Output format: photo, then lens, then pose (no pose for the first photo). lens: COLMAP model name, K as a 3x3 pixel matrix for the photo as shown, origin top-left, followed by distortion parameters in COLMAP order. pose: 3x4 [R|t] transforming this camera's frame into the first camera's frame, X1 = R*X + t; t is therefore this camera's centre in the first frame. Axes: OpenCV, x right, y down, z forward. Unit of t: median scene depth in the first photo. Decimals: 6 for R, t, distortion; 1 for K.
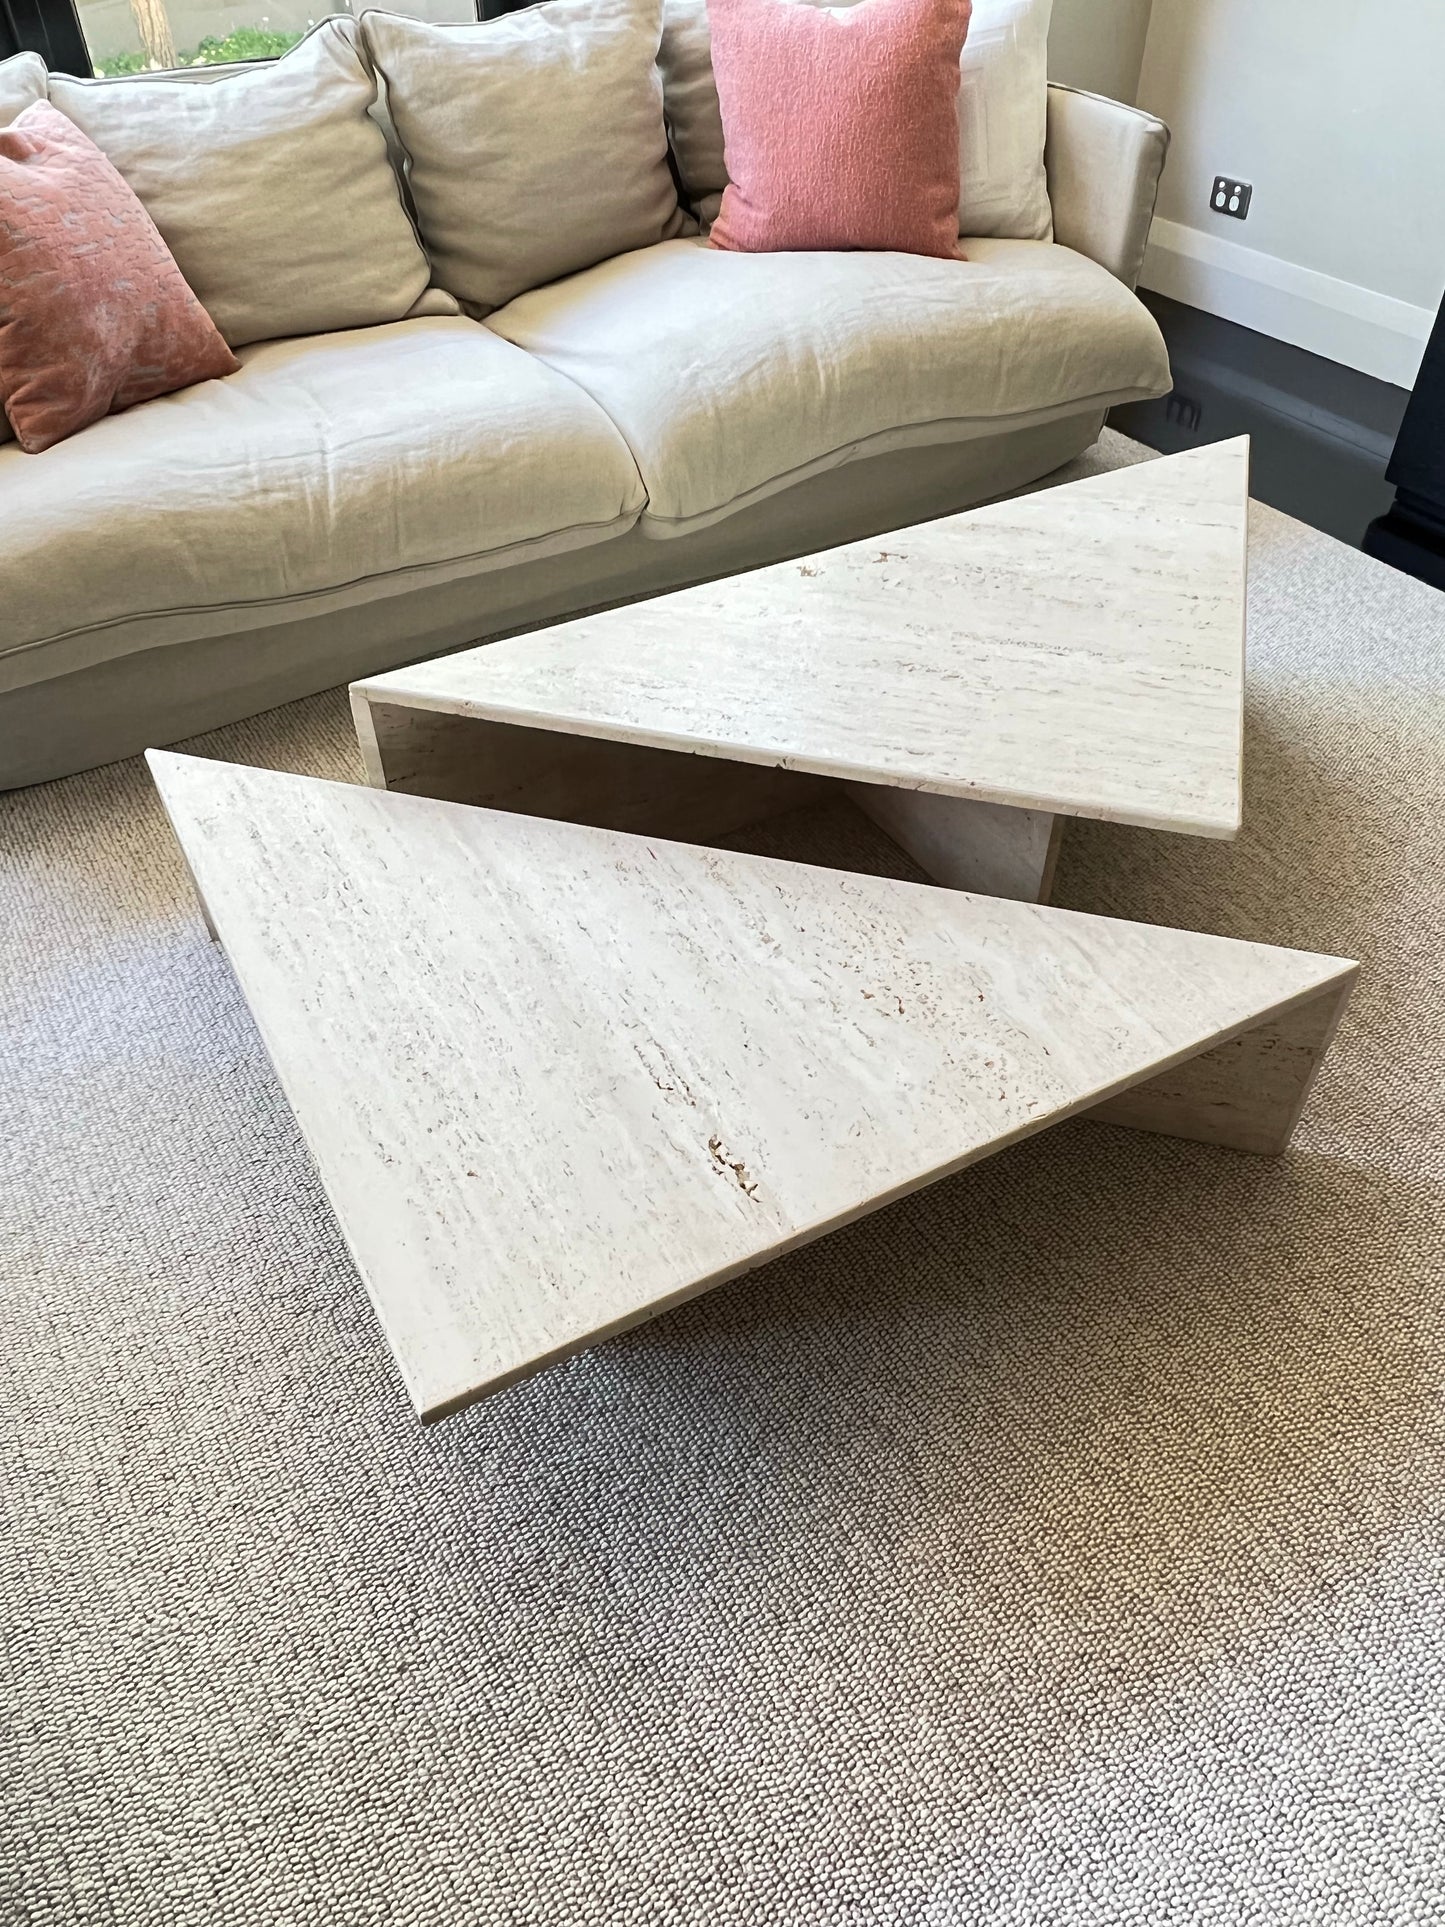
lens RADIAL K [[1368.2, 0, 722.5], [0, 1368.2, 963.5], [0, 0, 1]] dist [-0.005594, 0.000218]
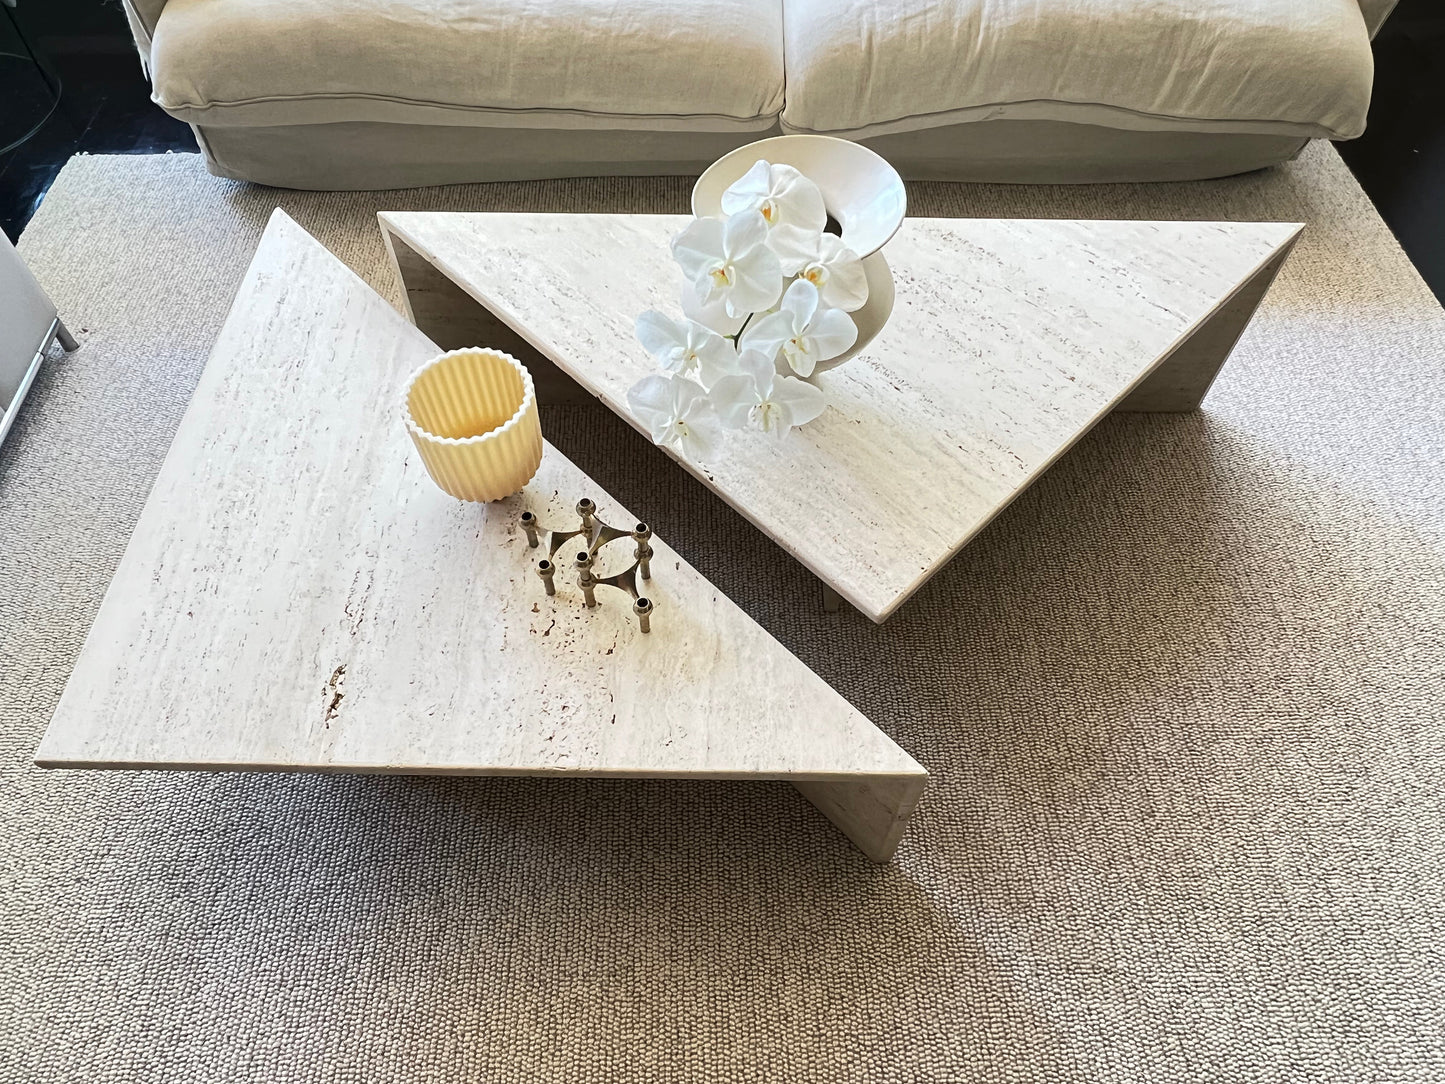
lens RADIAL K [[998.6, 0, 711.5], [0, 998.6, 546.8], [0, 0, 1]] dist [-0.004571, 0.000513]
pose [[0.867120, 0.414415, -0.276339, 0.532728], [-0.352827, 0.902632, 0.246513, -0.348121], [0.351591, -0.116257, 0.928907, 0.244989]]
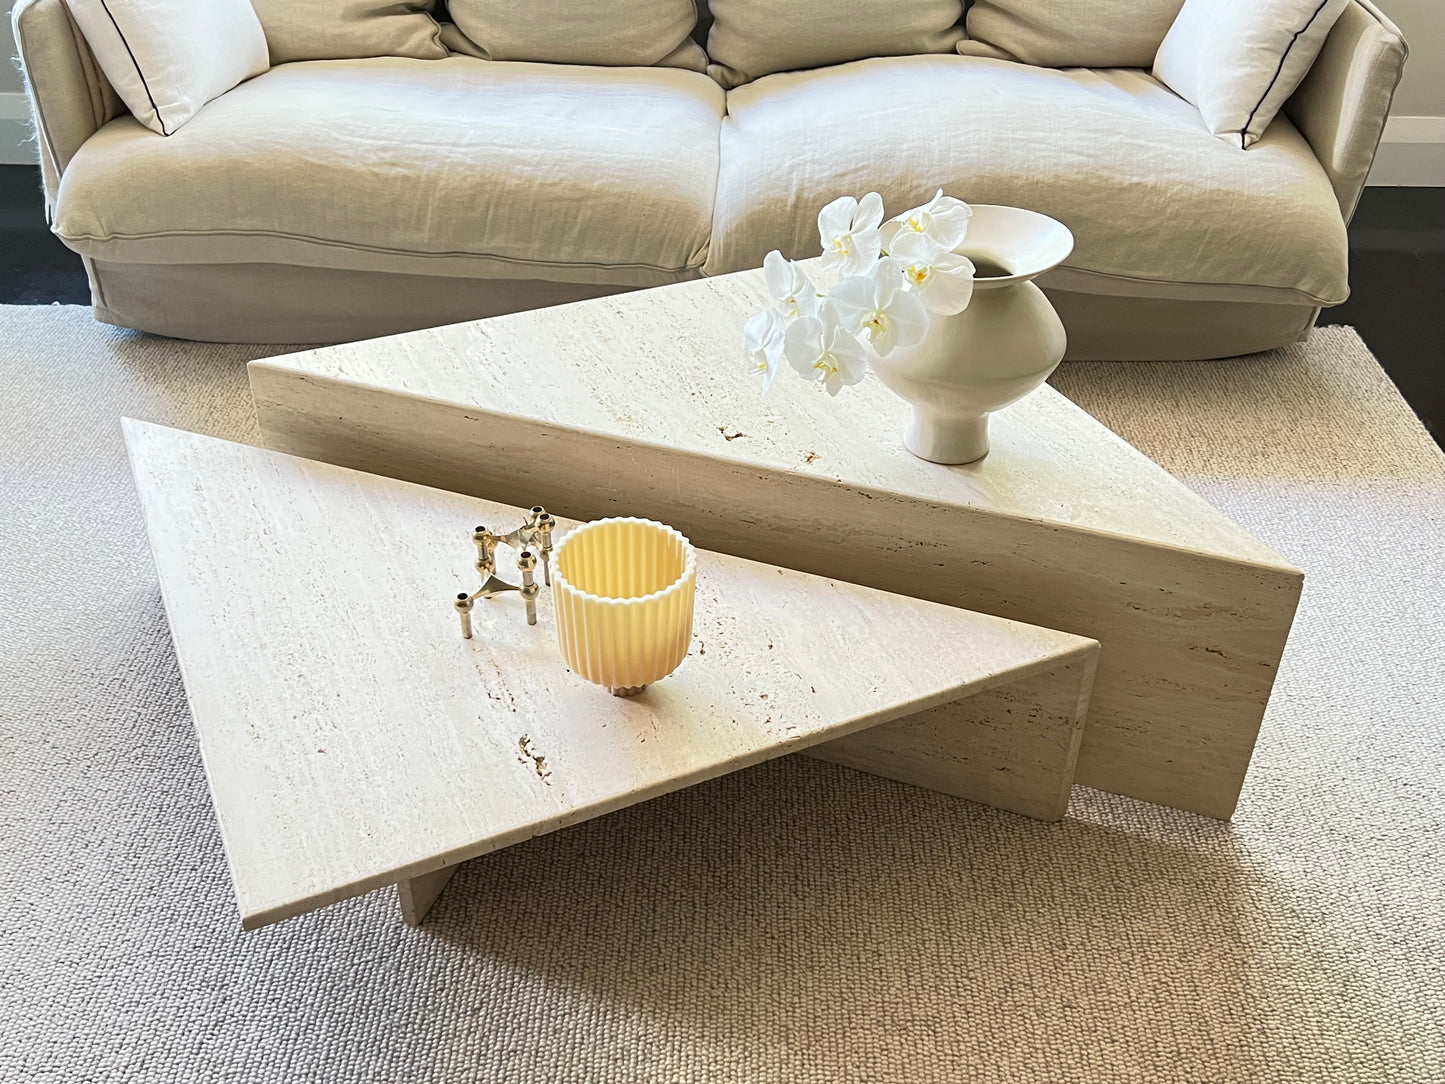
lens RADIAL K [[1457.3, 0, 722.5], [0, 1457.3, 542.0], [0, 0, 1]] dist [0.082259, -0.174702]
pose [[0.846089, 0.329573, -0.418945, 0.979187], [-0.382385, 0.922844, -0.046275, -0.136429], [0.371369, 0.199351, 0.906832, -0.064451]]
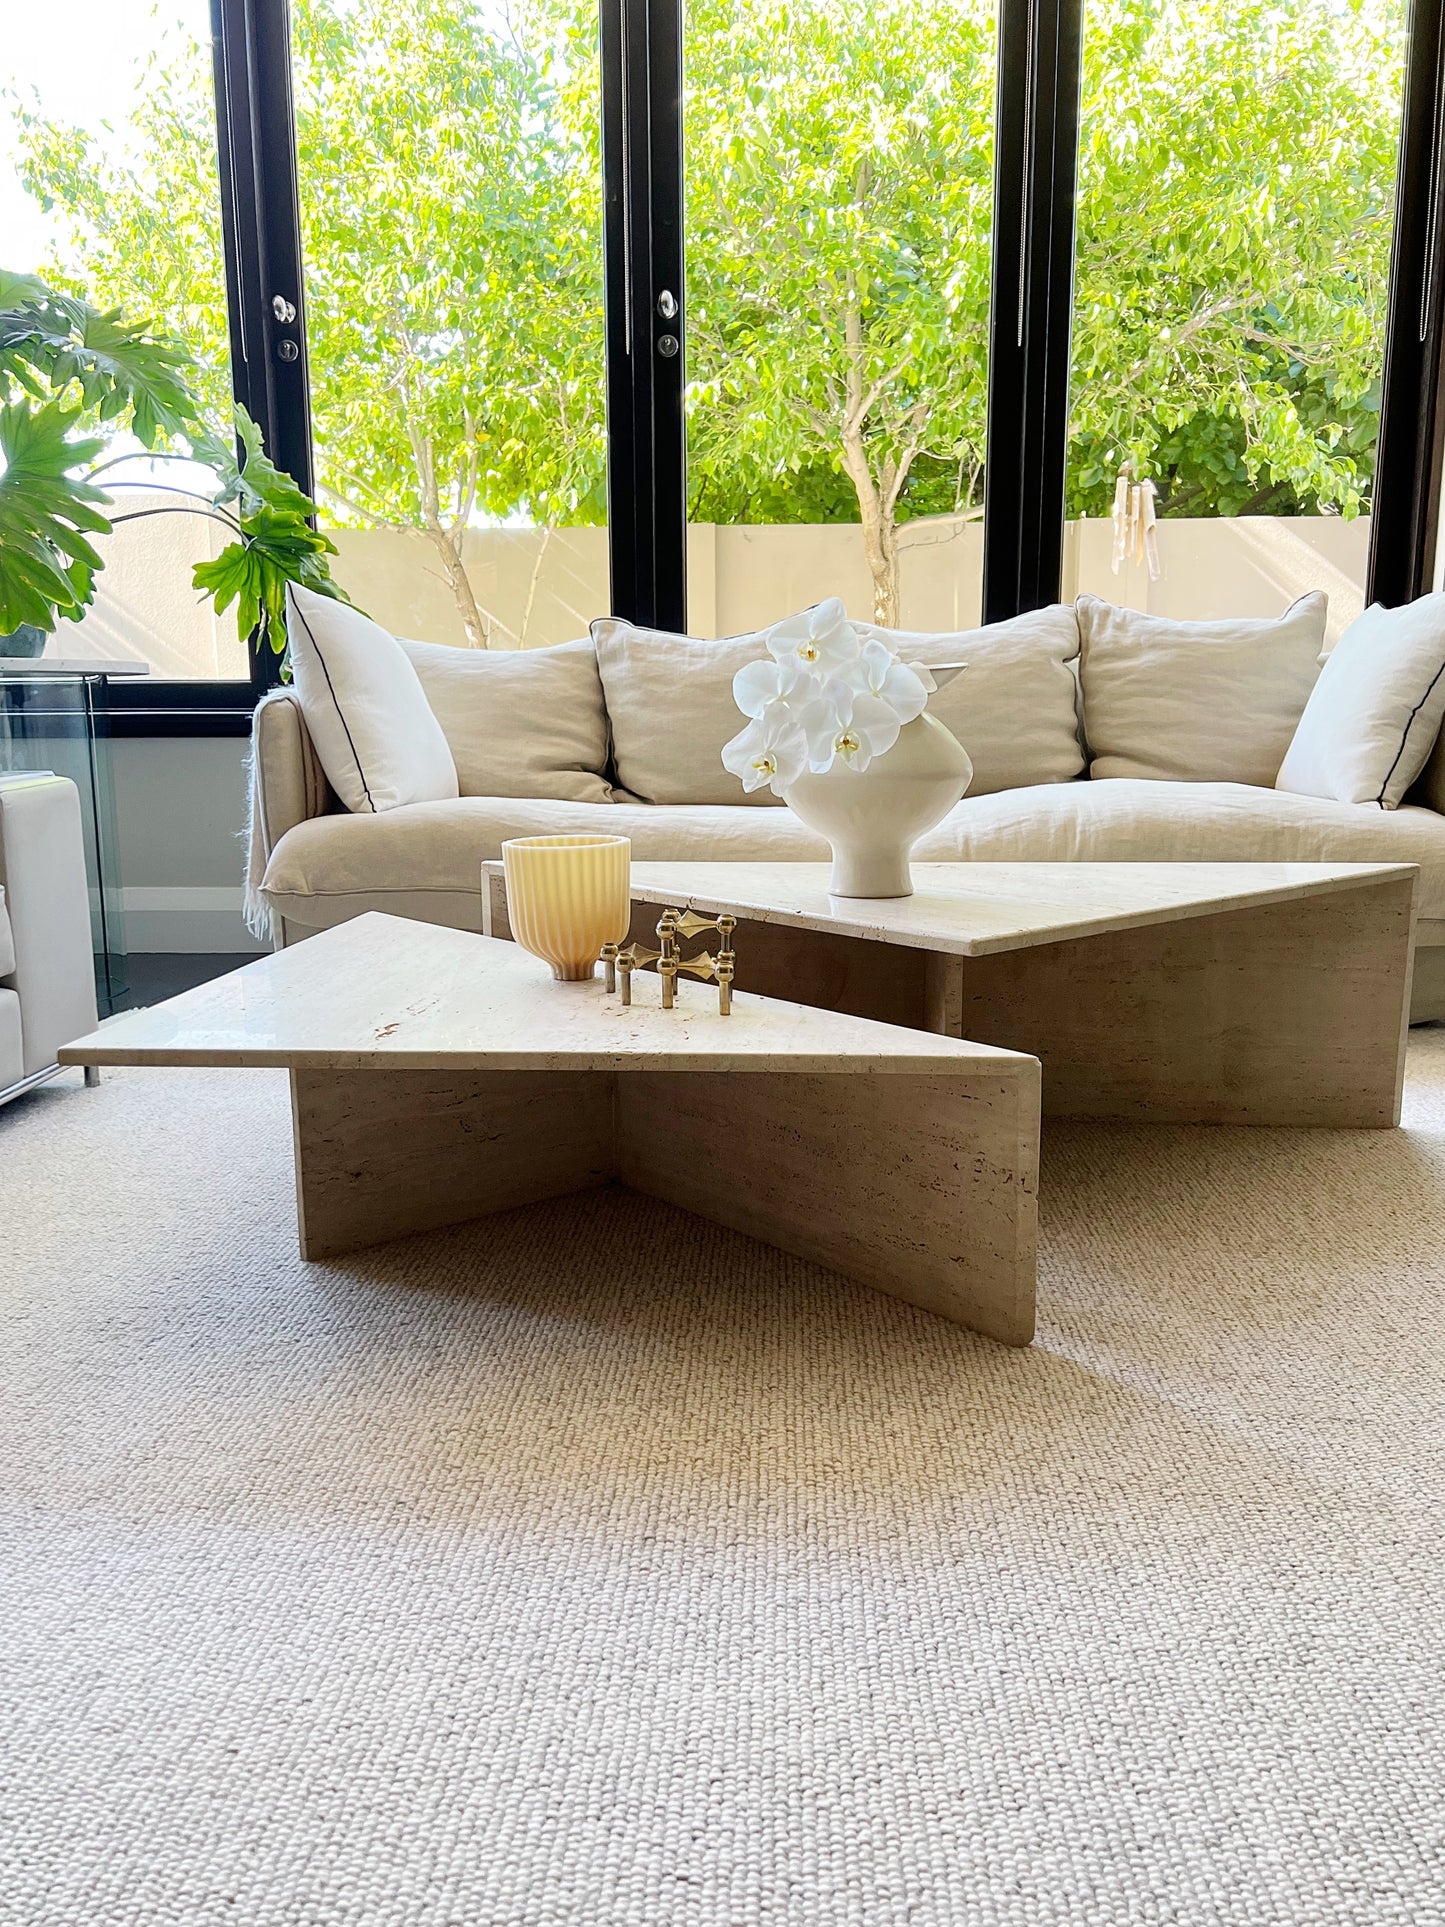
lens RADIAL K [[1487.7, 0, 713.3], [0, 1487.7, 964.5], [0, 0, 1]] dist [0.117482, -0.287420]
pose [[0.826860, 0.101686, -0.553139, 0.986863], [-0.388445, 0.814497, -0.430935, 0.566792], [0.406710, 0.571186, 0.712975, 0.126164]]
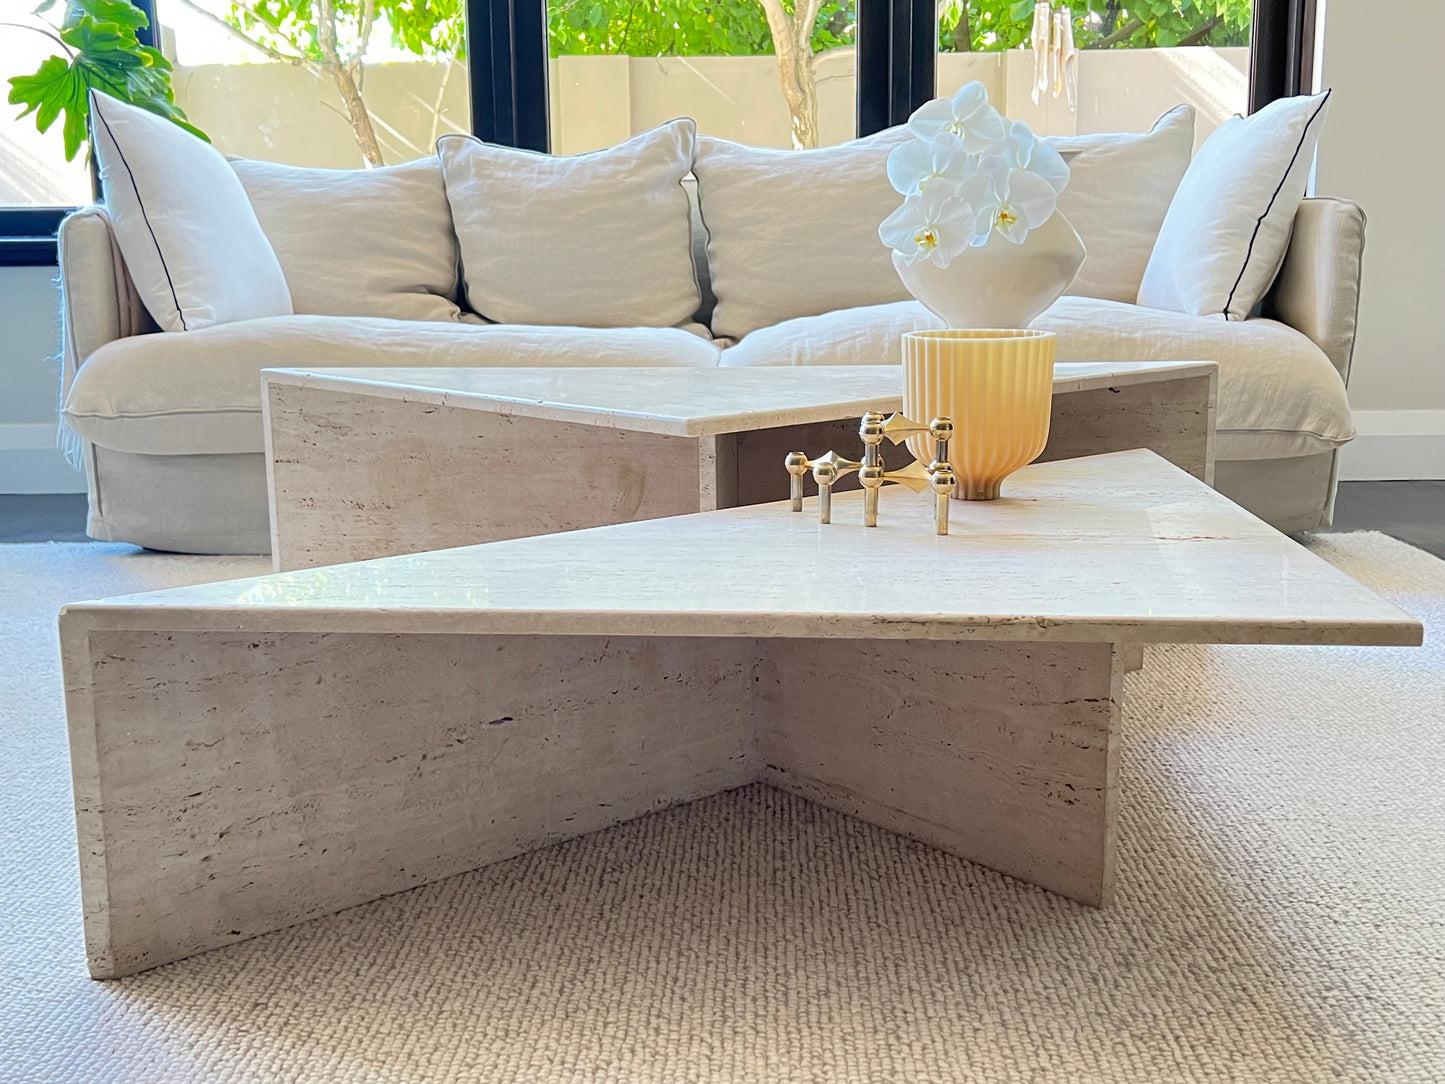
lens RADIAL K [[1550.8, 0, 737.2], [0, 1550.8, 548.0], [0, 0, 1]] dist [0.124293, -0.306558]
pose [[0.843048, 0.096806, -0.529055, 1.201722], [-0.367376, 0.822082, -0.434989, 0.549724], [0.392817, 0.561078, 0.728619, 0.251471]]
